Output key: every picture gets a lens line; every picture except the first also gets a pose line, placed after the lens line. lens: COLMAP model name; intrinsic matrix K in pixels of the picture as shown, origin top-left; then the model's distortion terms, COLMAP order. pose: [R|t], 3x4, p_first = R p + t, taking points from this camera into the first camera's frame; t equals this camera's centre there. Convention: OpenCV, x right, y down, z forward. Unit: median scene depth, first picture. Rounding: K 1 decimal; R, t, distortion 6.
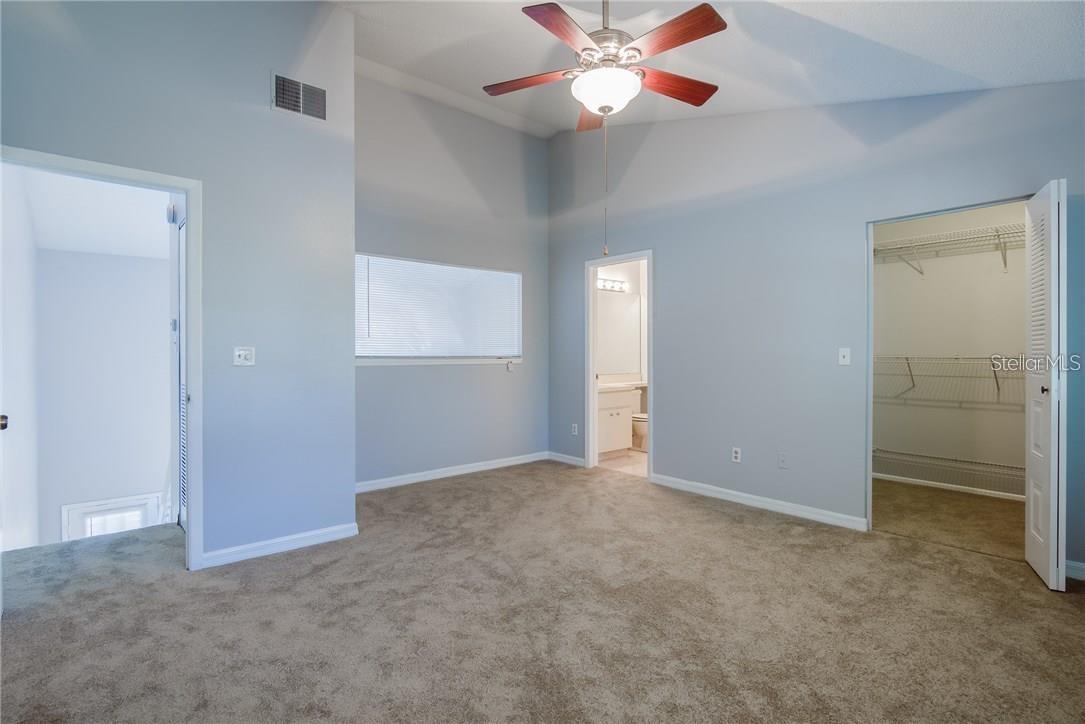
lens RADIAL K [[541.0, 0, 543.1], [0, 541.0, 359.0], [0, 0, 1]] dist [-0.011737, 0.000355]
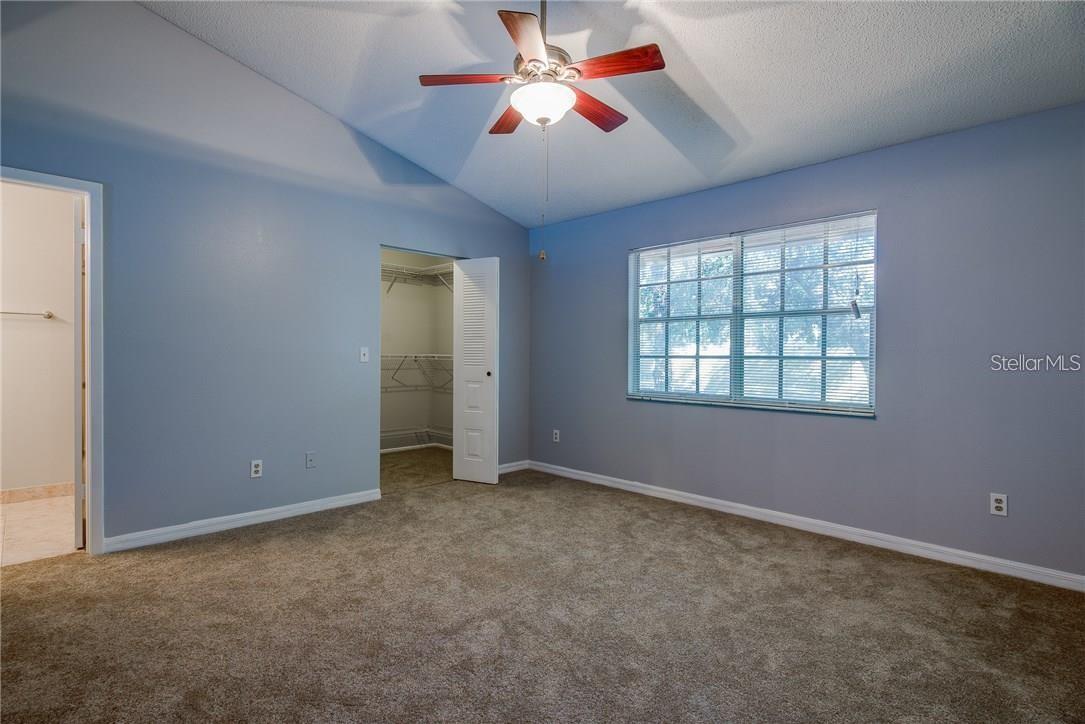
lens RADIAL K [[541.0, 0, 543.1], [0, 541.0, 359.0], [0, 0, 1]] dist [-0.011737, 0.000355]
pose [[-0.102353, -0.011513, 0.994682, -0.645016], [-0.000907, 0.999934, 0.011481, -0.009169], [-0.994748, 0.000273, -0.102356, 0.752192]]
